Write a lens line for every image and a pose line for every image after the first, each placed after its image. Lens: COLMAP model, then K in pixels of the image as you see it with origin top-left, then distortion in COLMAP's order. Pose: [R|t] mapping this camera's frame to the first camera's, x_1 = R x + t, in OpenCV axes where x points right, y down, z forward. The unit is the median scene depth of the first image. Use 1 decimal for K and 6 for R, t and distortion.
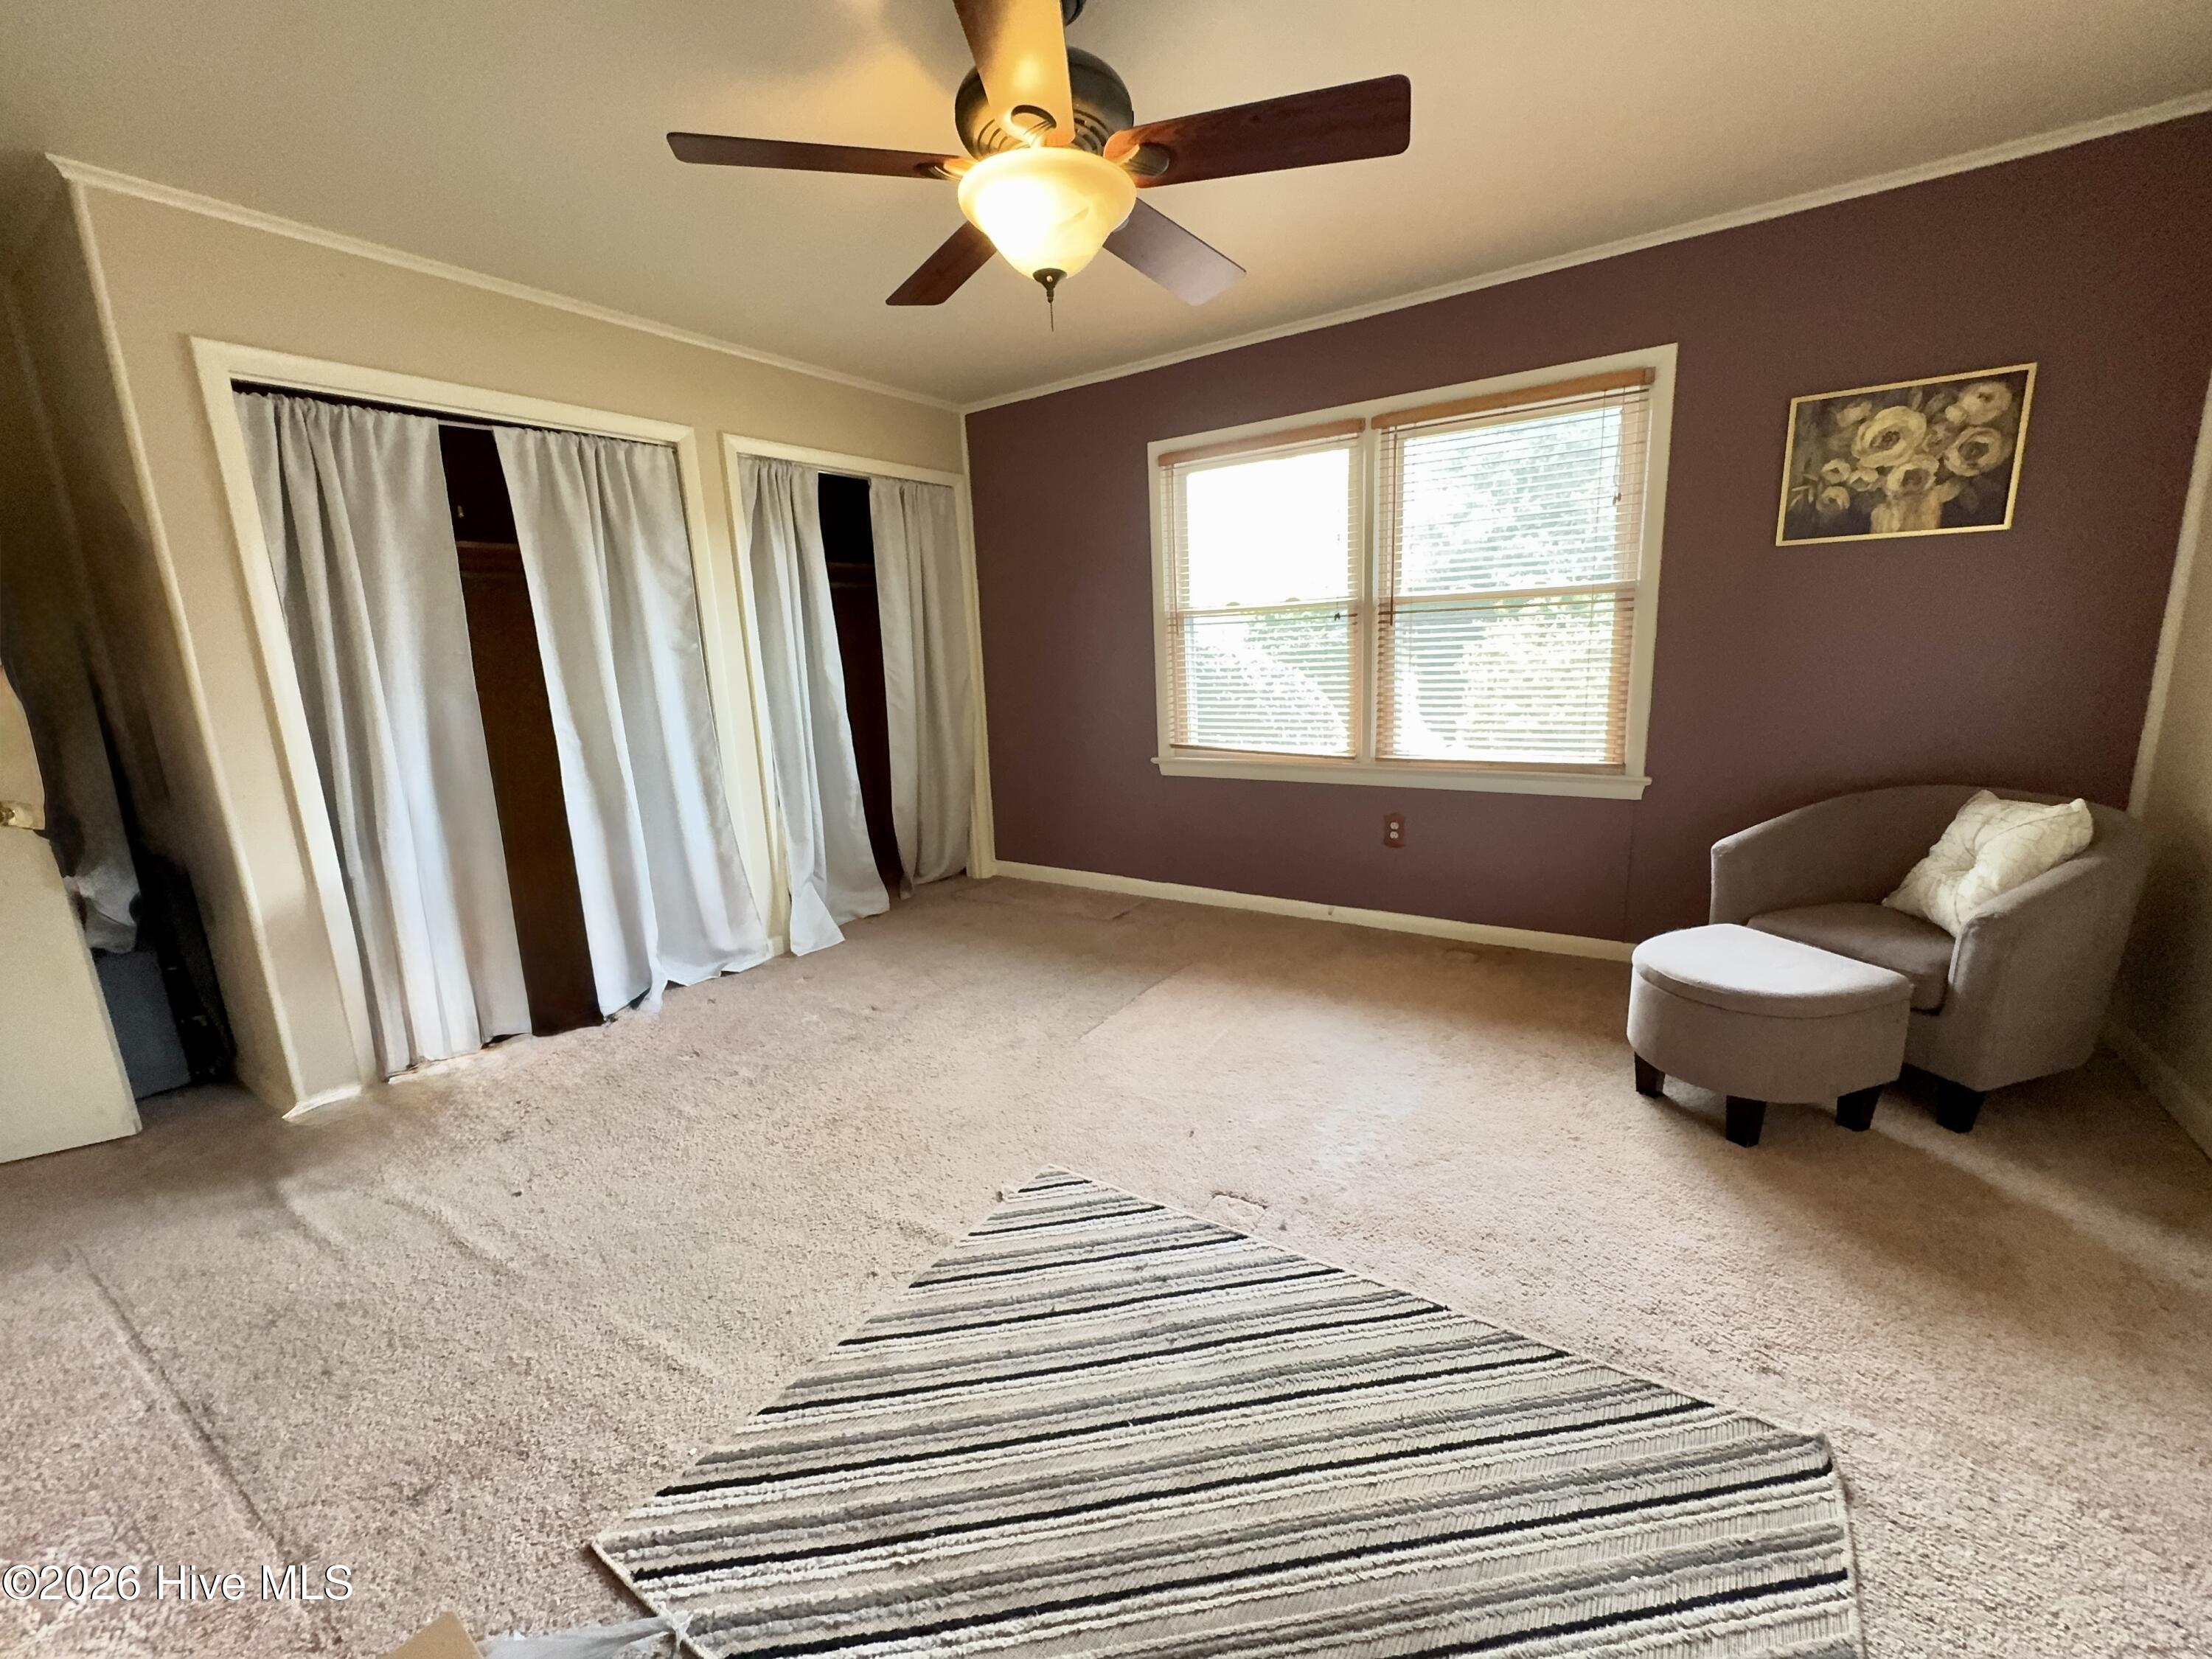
lens RADIAL K [[886.7, 0, 1095.4], [0, 886.7, 832.8], [0, 0, 1]] dist [-0.002184, -0.000153]
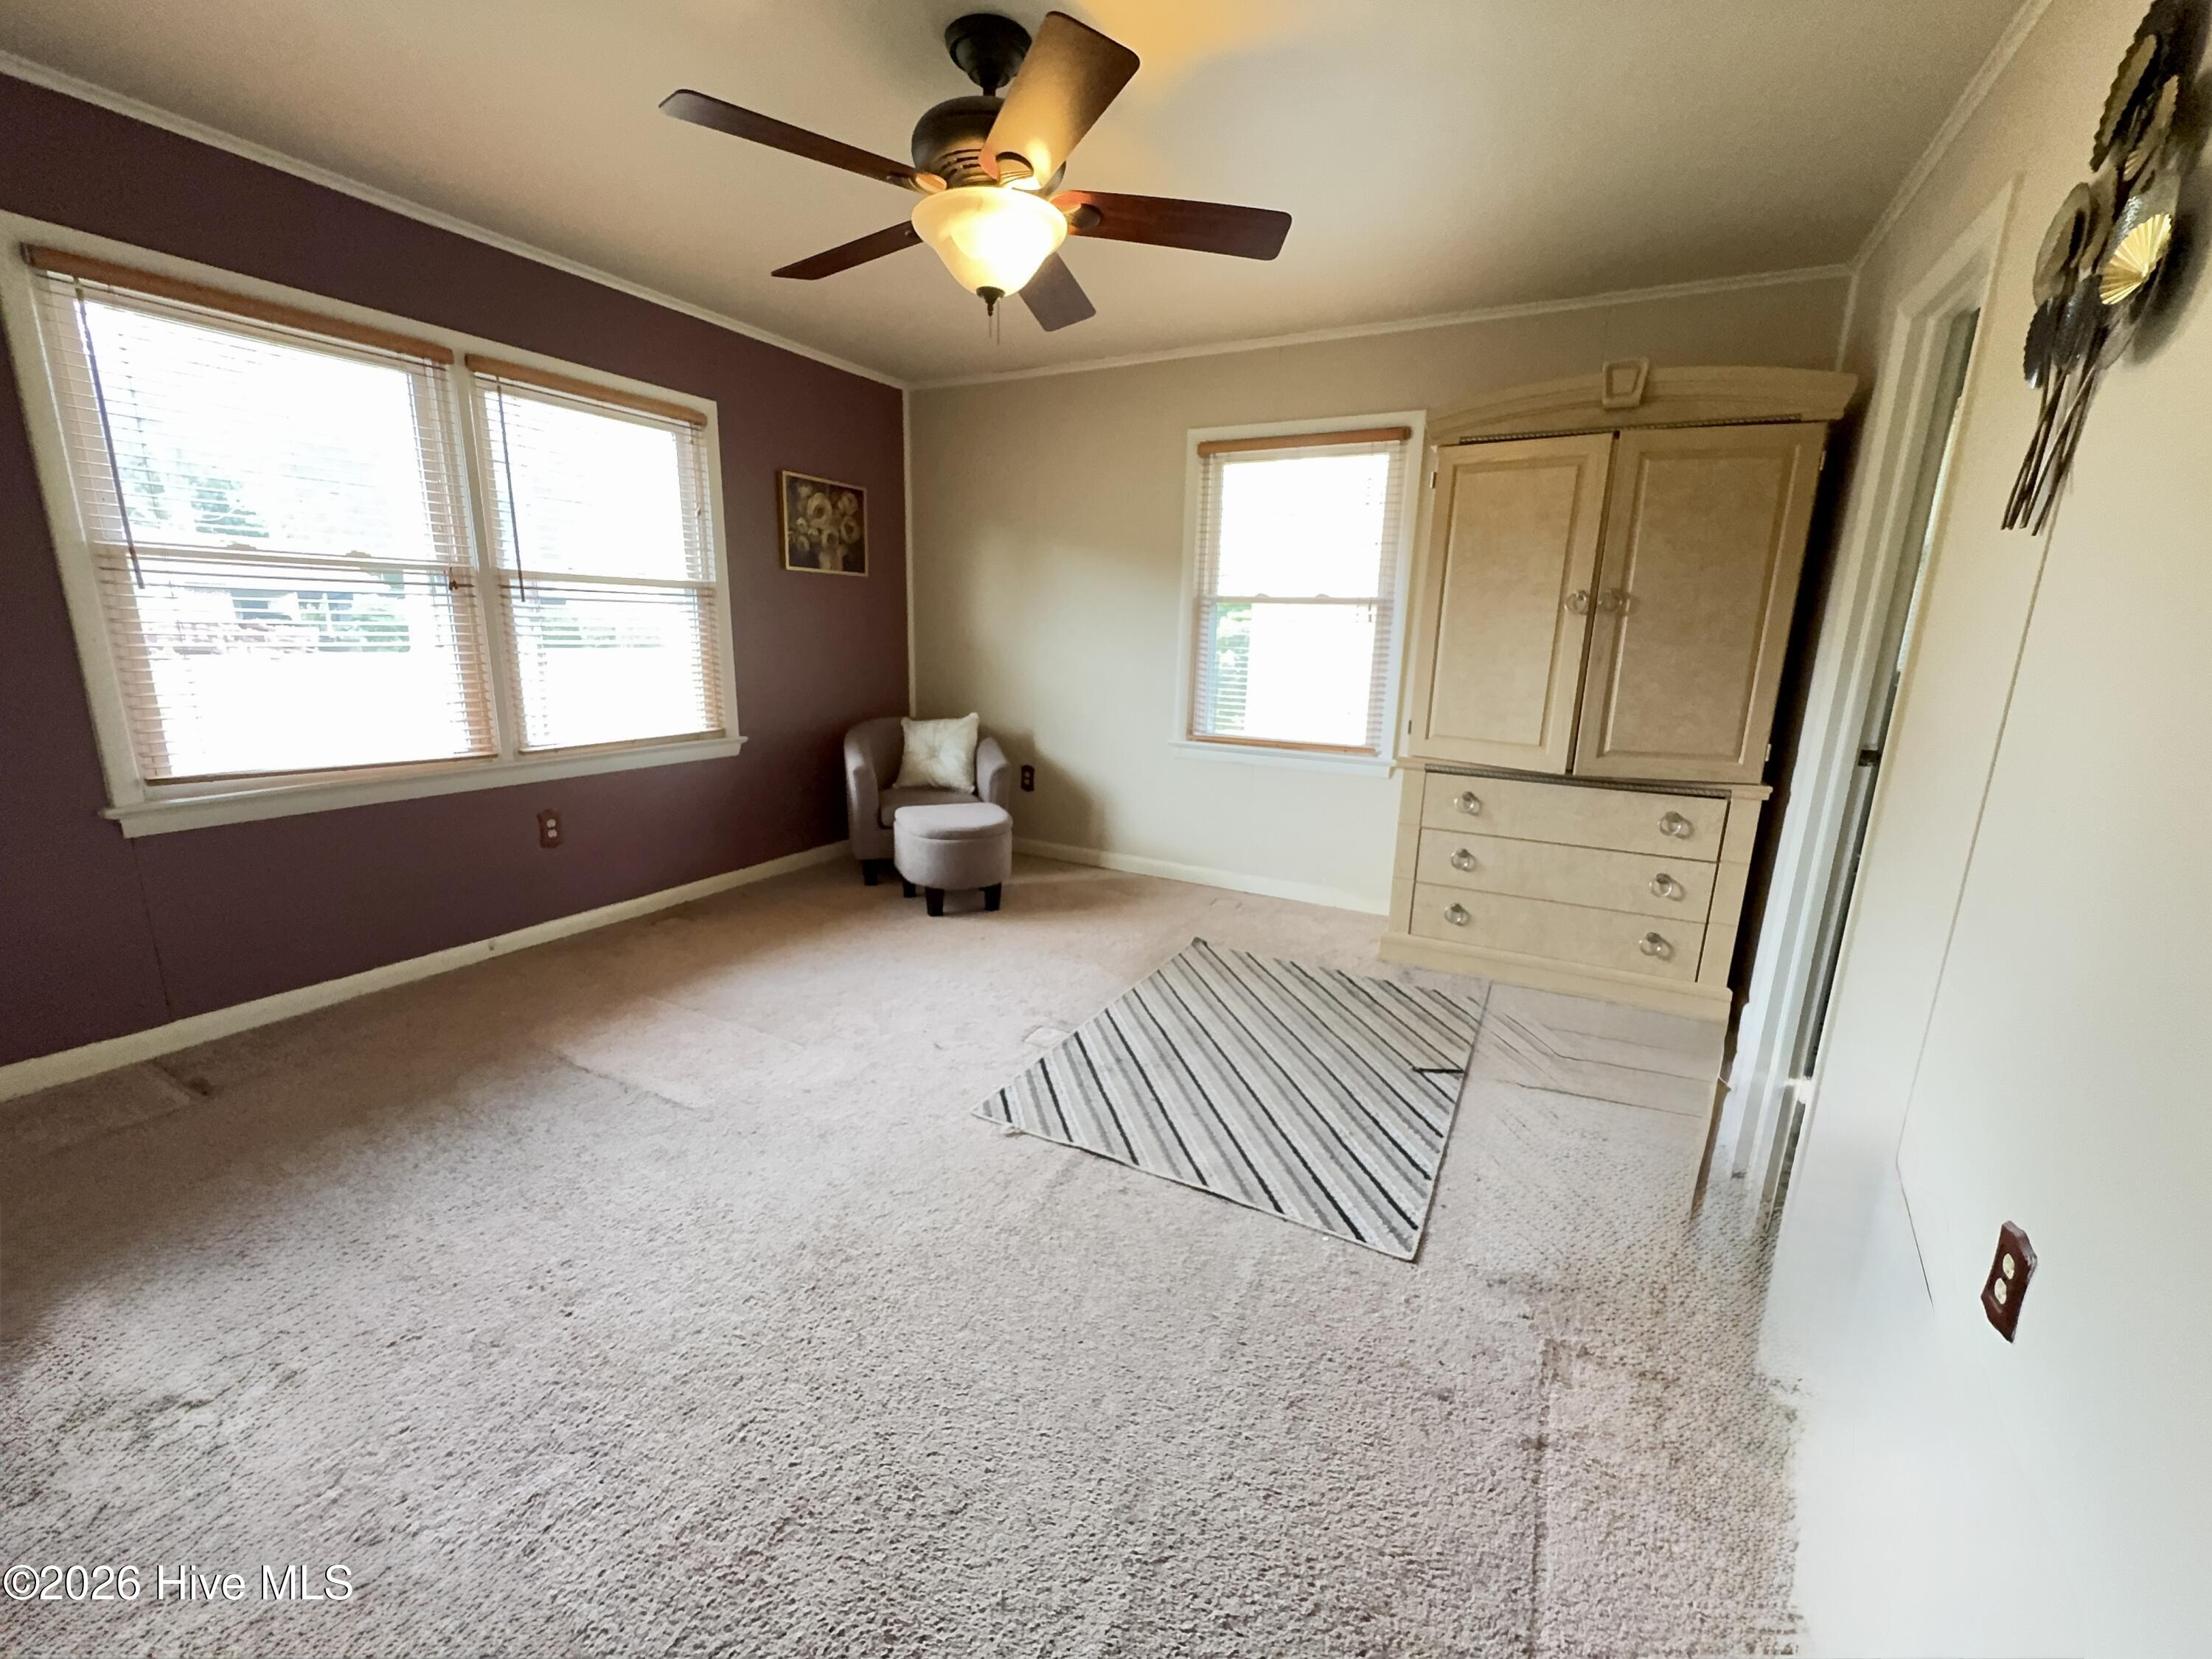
lens RADIAL K [[887.6, 0, 1117.9], [0, 887.6, 833.8], [0, 0, 1]] dist [-0.004442, -0.000052]
pose [[-0.112173, -0.185095, 0.976298, -0.796742], [0.188167, 0.960766, 0.203770, -0.094464], [-0.975710, 0.206565, -0.072943, 0.642336]]
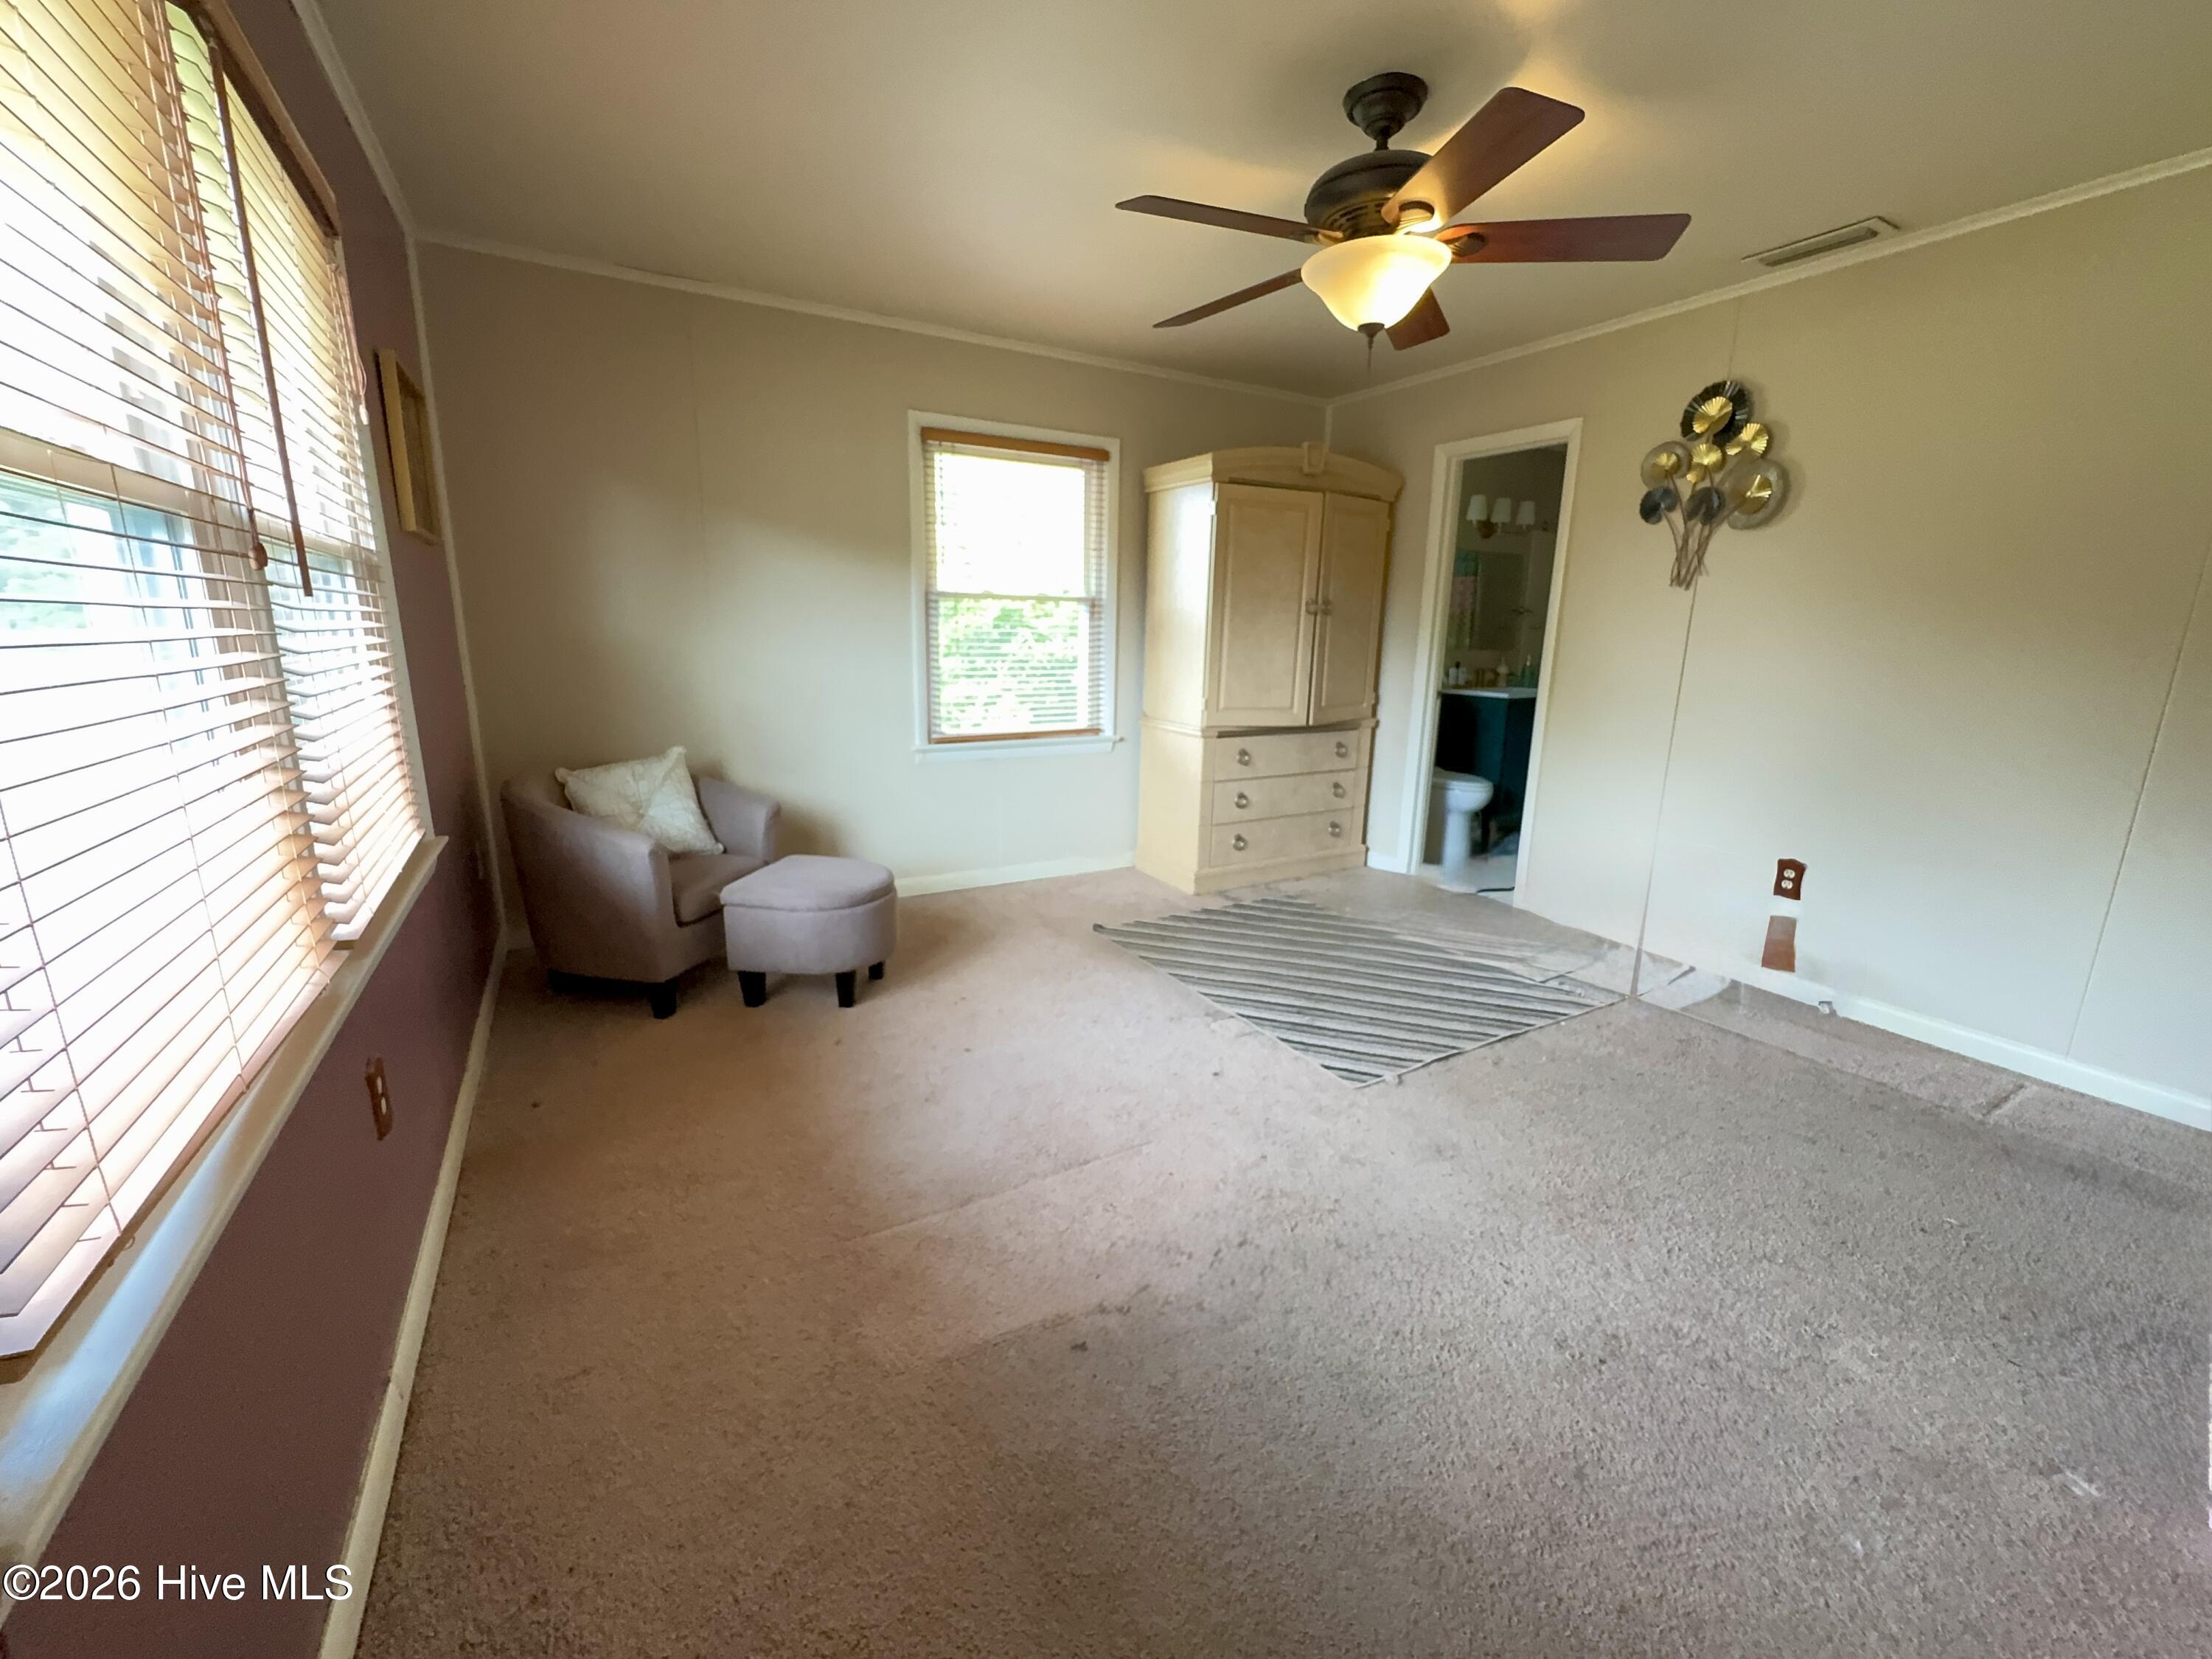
lens RADIAL K [[889.4, 0, 1104.5], [0, 889.4, 826.0], [0, 0, 1]] dist [-0.002549, -0.000096]
pose [[-0.901889, -0.065847, 0.426920, -0.174259], [0.113330, 0.917625, 0.380948, -0.306158], [-0.416836, 0.391956, -0.820133, 1.481679]]
